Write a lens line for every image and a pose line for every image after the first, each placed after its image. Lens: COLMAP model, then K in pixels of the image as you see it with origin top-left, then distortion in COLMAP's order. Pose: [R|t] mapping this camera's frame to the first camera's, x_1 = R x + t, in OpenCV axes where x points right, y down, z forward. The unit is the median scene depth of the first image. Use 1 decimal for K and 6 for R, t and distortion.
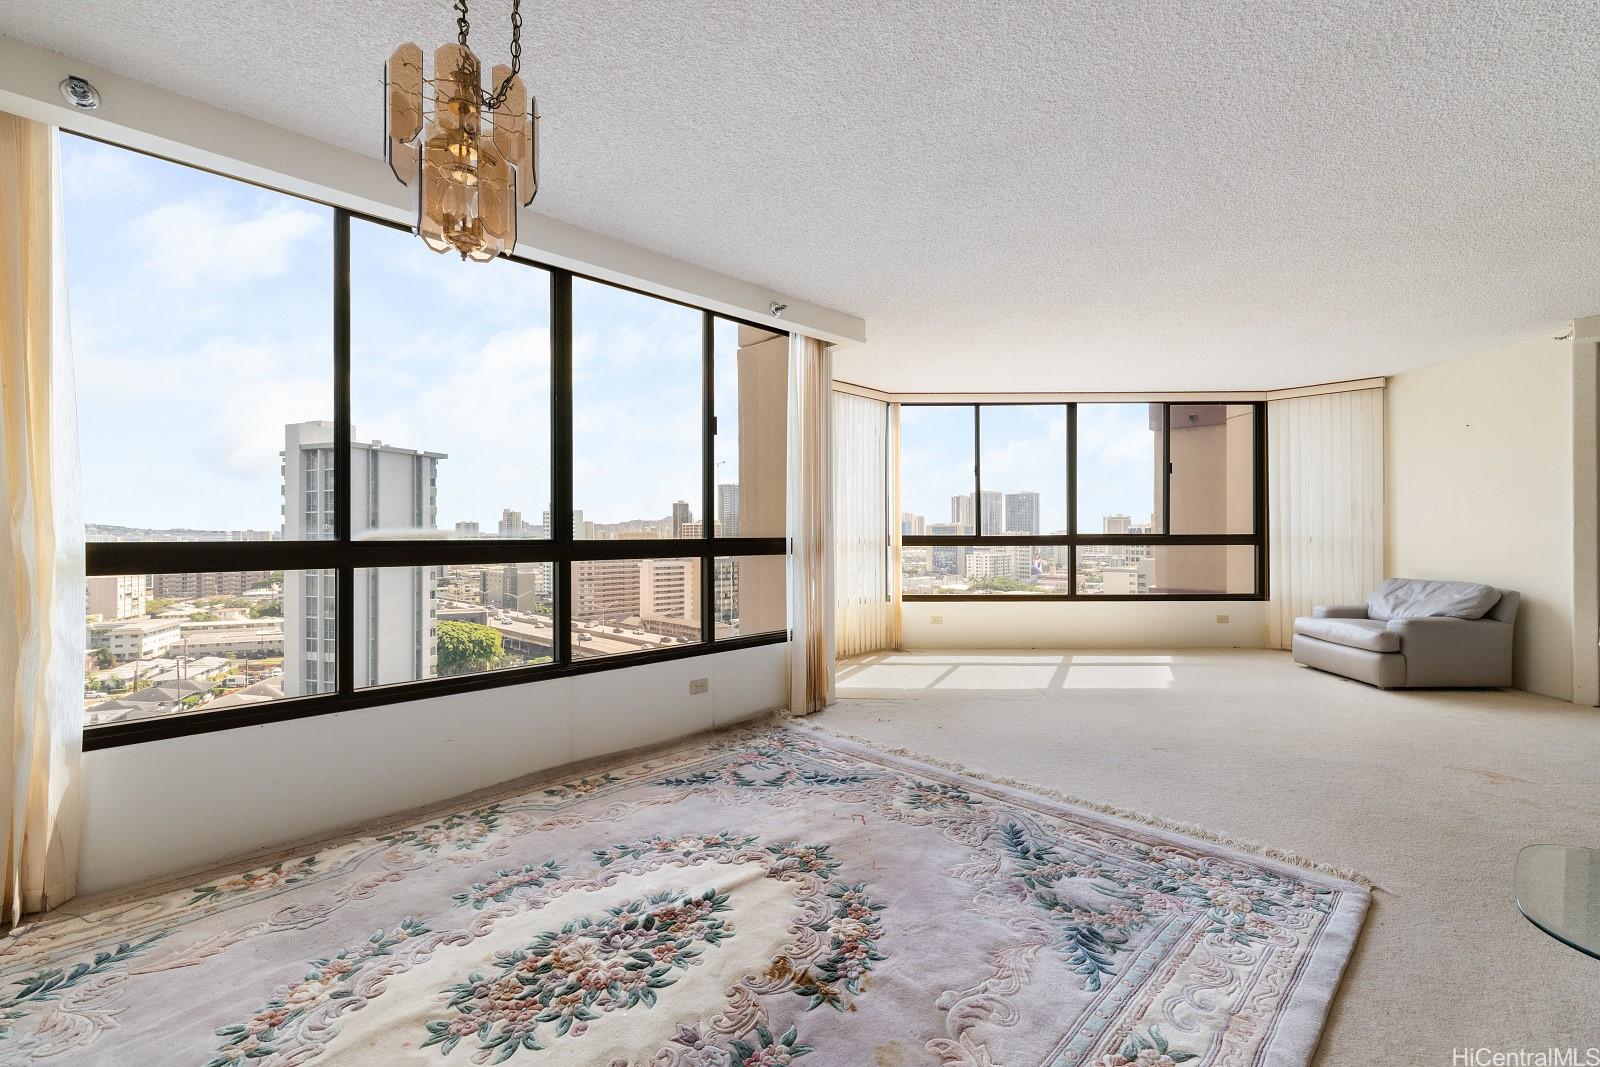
lens RADIAL K [[707.7, 0, 798.5], [0, 707.7, 531.0], [0, 0, 1]] dist [0.003281, 0.000089]
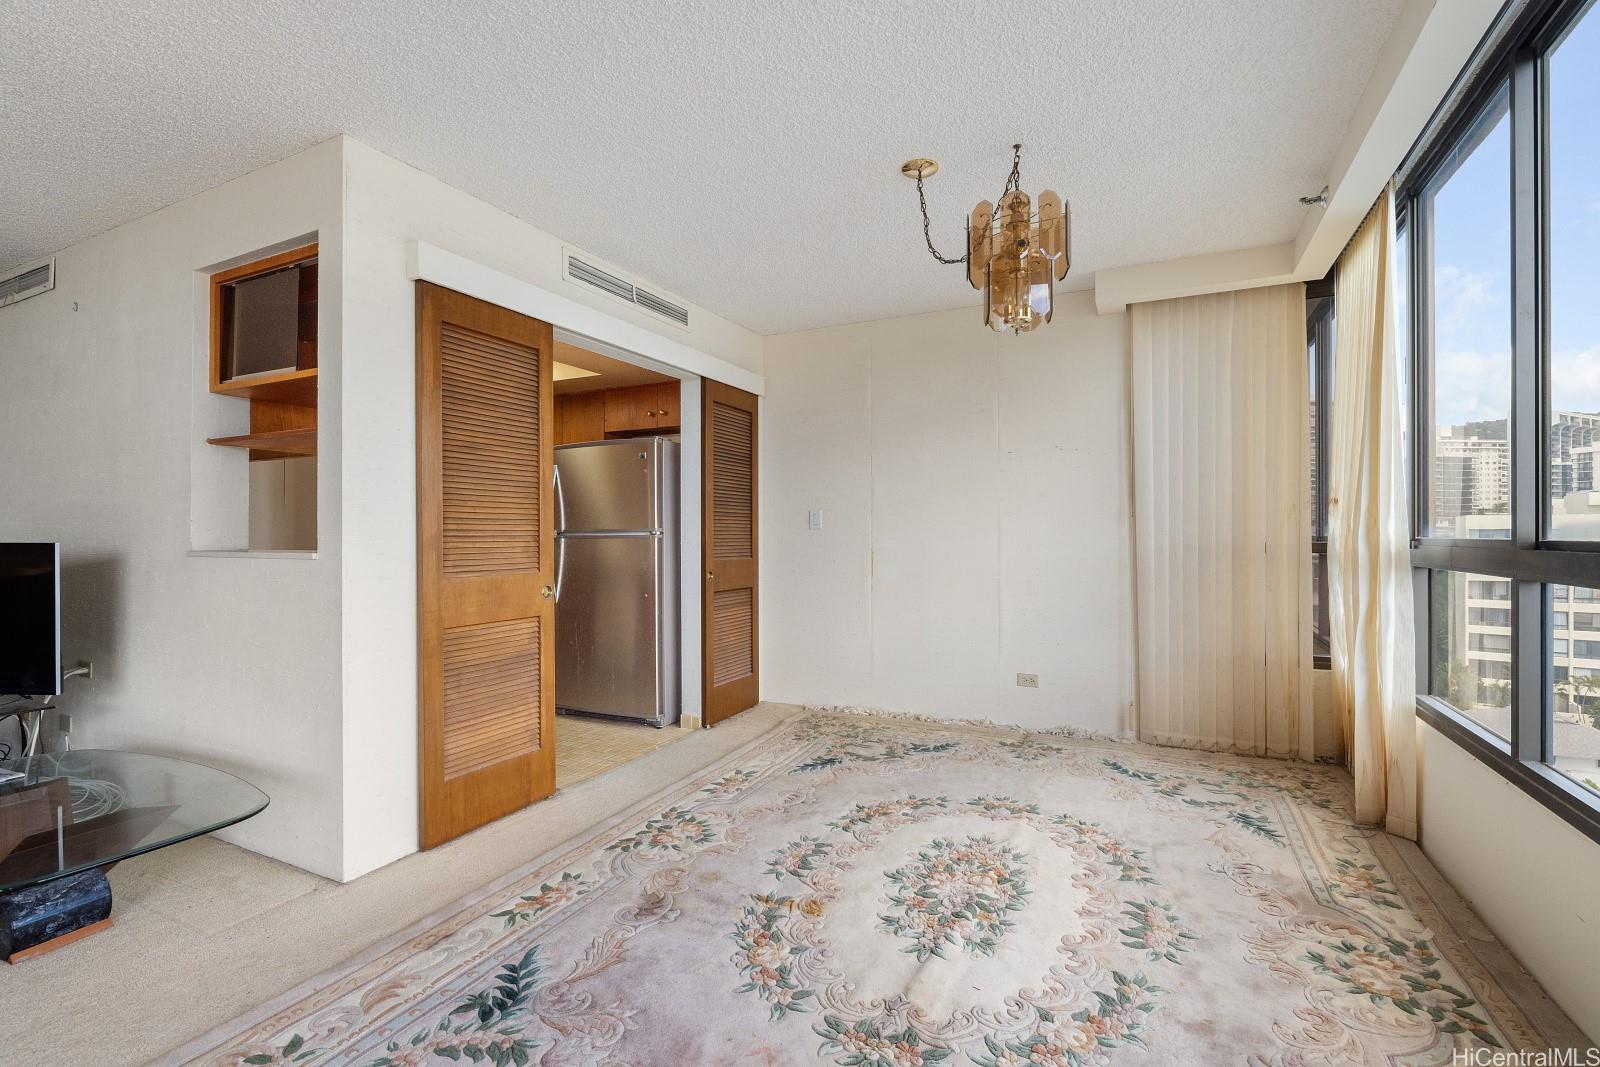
lens RADIAL K [[713.3, 0, 801.7], [0, 713.3, 534.5], [0, 0, 1]] dist [-0.001785, 0.000054]
pose [[-0.945057, 0.004812, -0.326870, 0.115790], [0.006266, 0.999975, -0.003395, 0.002778], [0.326846, -0.005257, -0.945063, 0.656240]]
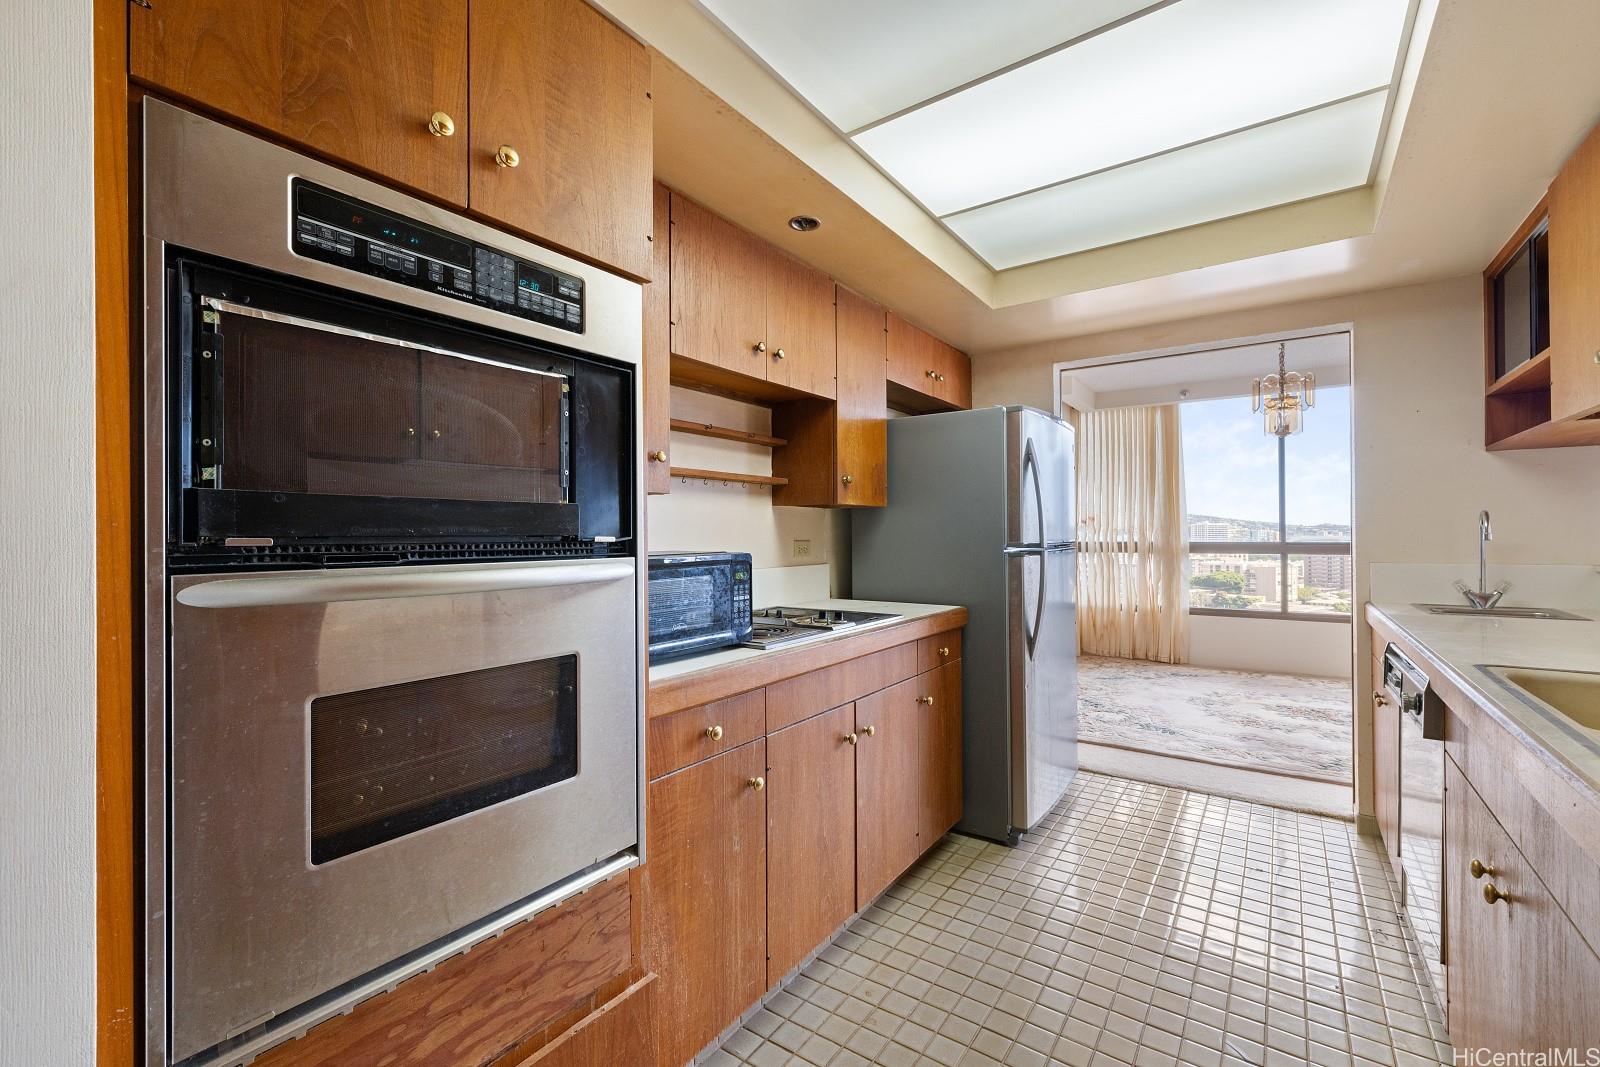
lens RADIAL K [[707.7, 0, 792.7], [0, 707.7, 530.3], [0, 0, 1]] dist [0.003281, 0.000089]
pose [[0.201024, -0.000292, -0.979586, 0.560041], [0.005895, 0.999982, 0.000912, -0.016048], [0.979568, -0.005958, 0.201023, -0.433202]]
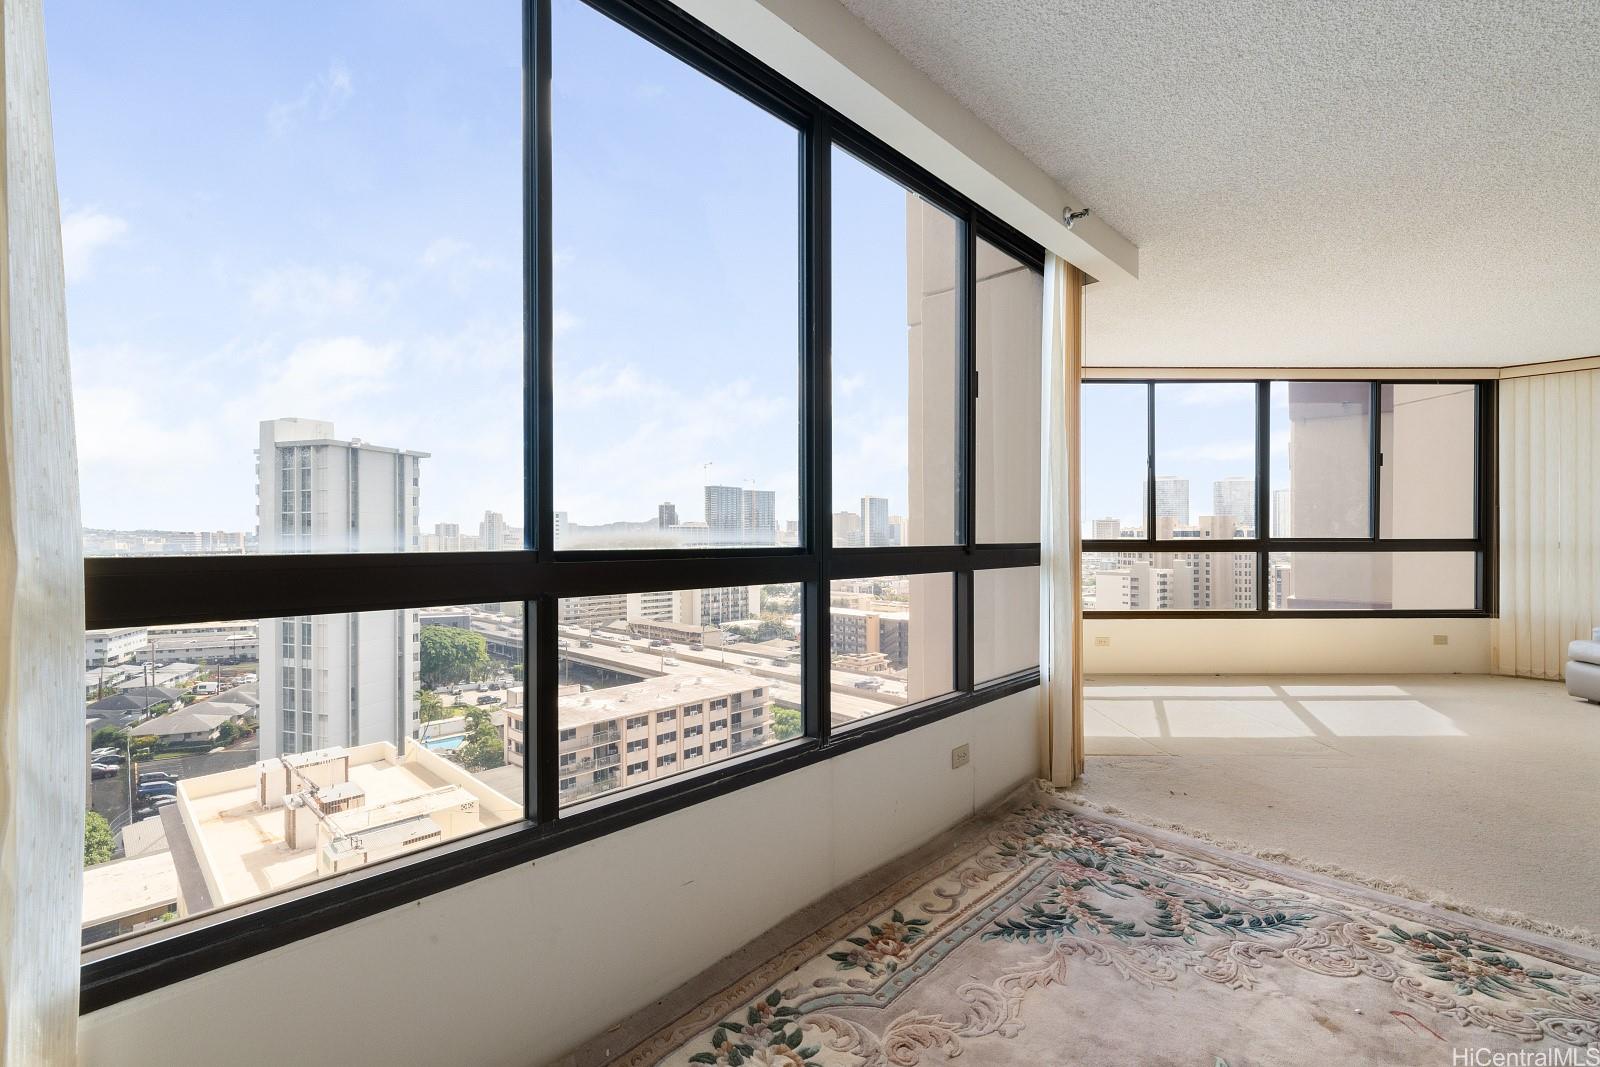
lens RADIAL K [[707.7, 0, 795.1], [0, 707.7, 538.2], [0, 0, 1]] dist [0.003281, 0.000089]
pose [[0.999688, 0.001660, 0.024937, -0.209078], [-0.001833, 0.999975, 0.006900, -0.000462], [-0.024925, -0.006943, 0.999665, 0.199245]]
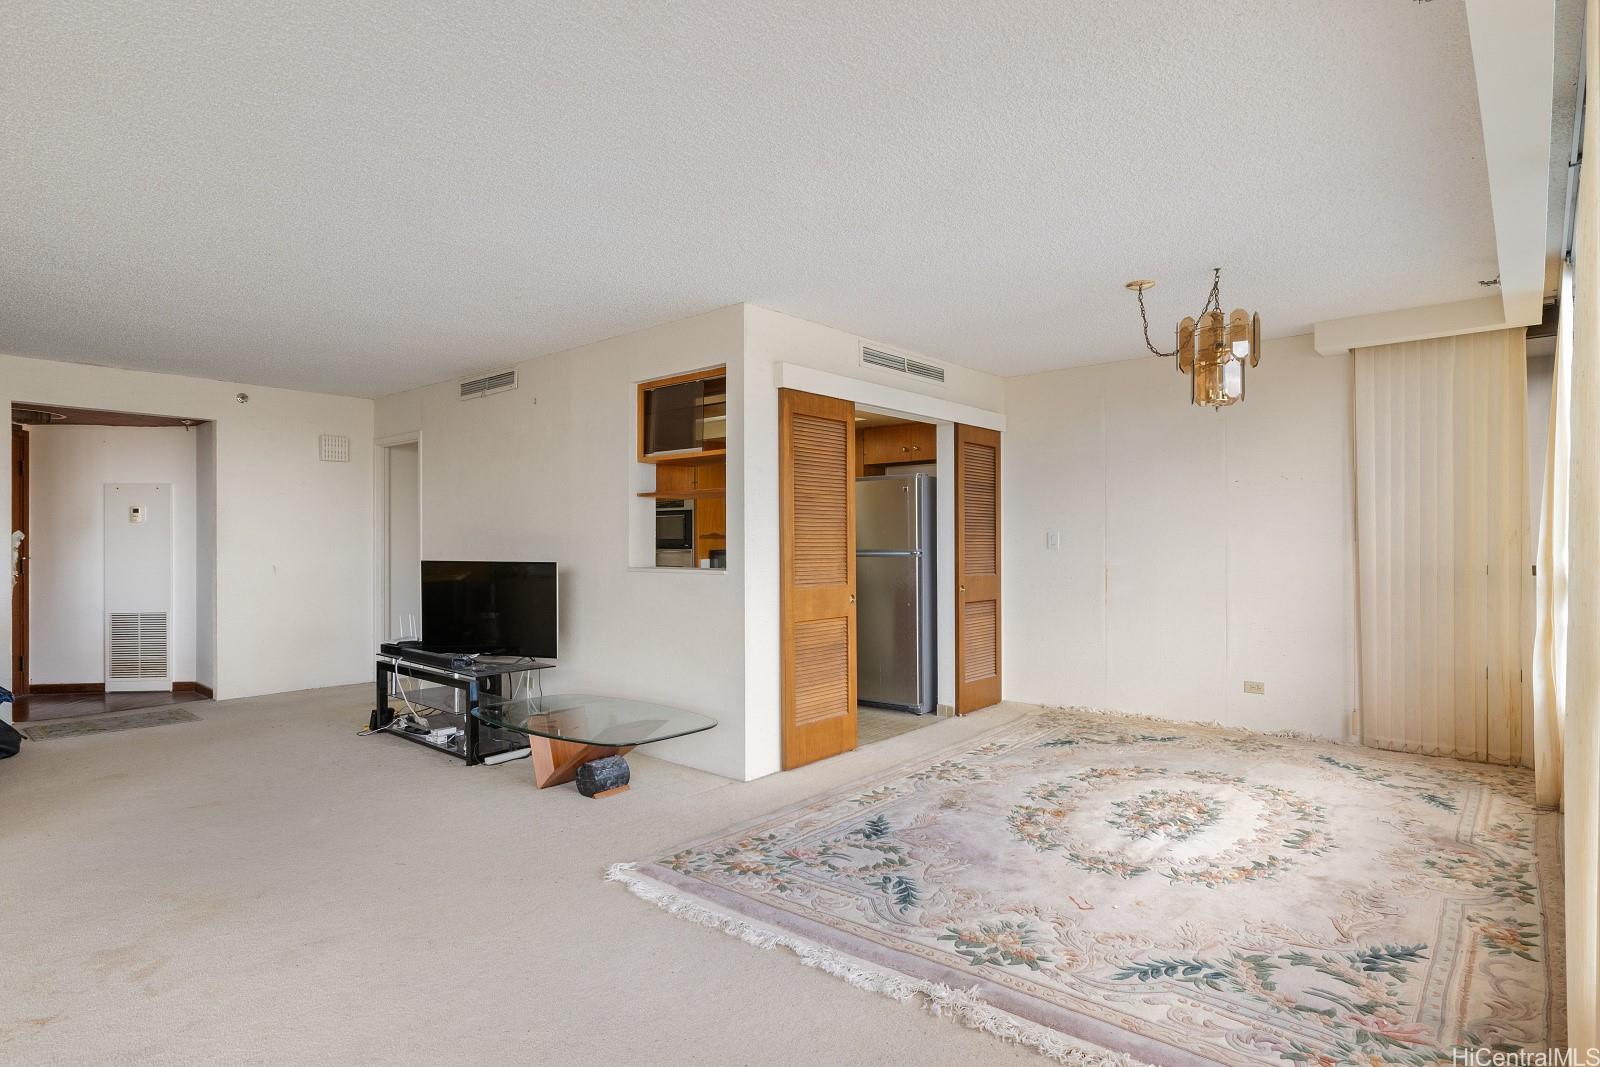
lens RADIAL K [[817.4, 0, 812.4], [0, 817.4, 539.4], [0, 0, 1]] dist [0.000689, -0.000437]
pose [[-0.996944, 0.004506, -0.077990, 0.226472], [0.005185, 0.999950, -0.008504, -0.011146], [0.077948, -0.008883, -0.996918, 0.918390]]
